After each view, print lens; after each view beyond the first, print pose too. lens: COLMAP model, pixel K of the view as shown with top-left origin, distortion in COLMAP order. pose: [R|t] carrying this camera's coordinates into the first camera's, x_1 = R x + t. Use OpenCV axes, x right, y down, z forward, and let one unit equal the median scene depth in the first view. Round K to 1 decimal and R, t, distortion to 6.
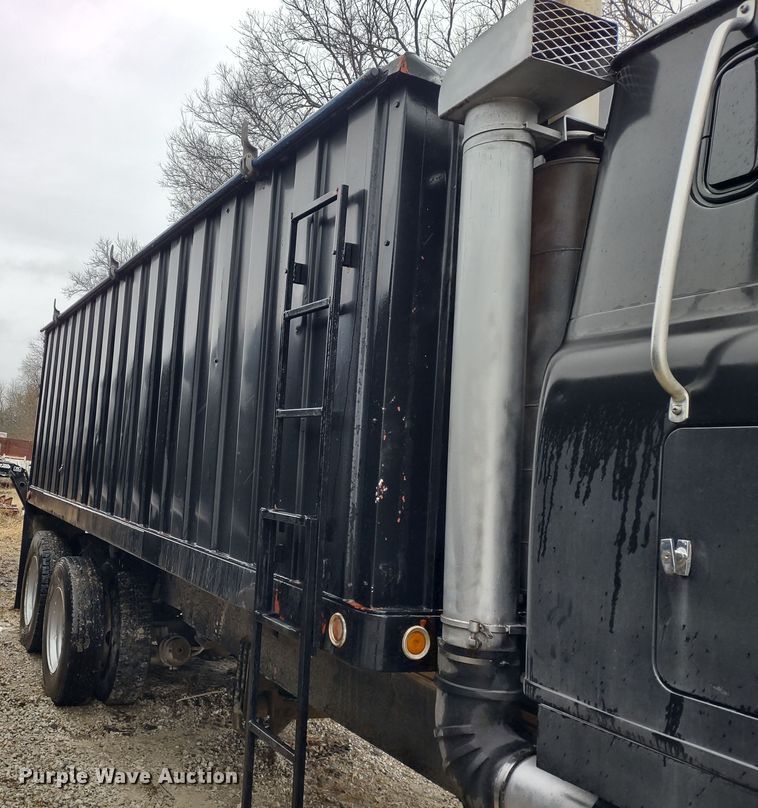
lens RADIAL K [[726.1, 0, 379.0], [0, 726.1, 404.0], [0, 0, 1]] dist [-0.006881, -0.002292]
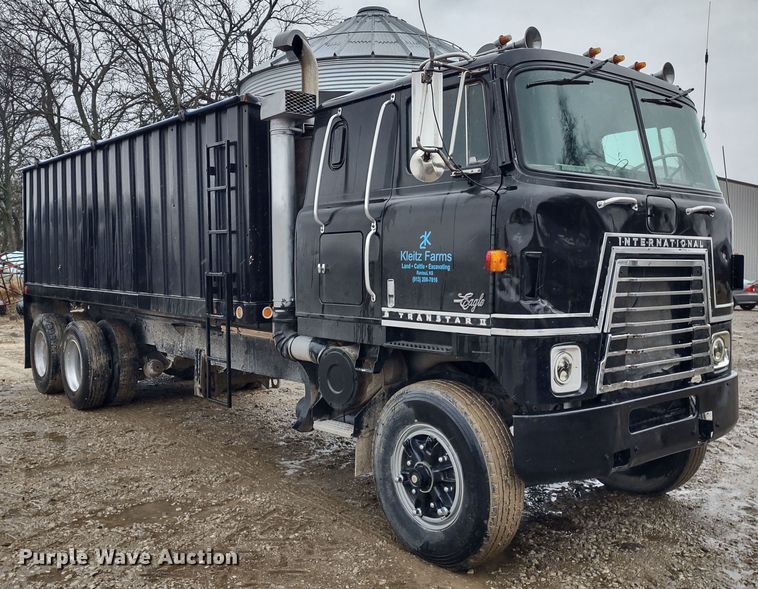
lens RADIAL K [[774.1, 0, 379.0], [0, 774.1, 294.5], [0, 0, 1]] dist [0.003150, -0.002142]
pose [[0.992608, -0.073580, 0.096518, 0.171697], [0.059258, 0.987851, 0.143666, -0.127202], [-0.105916, -0.136884, 0.984908, -1.749469]]
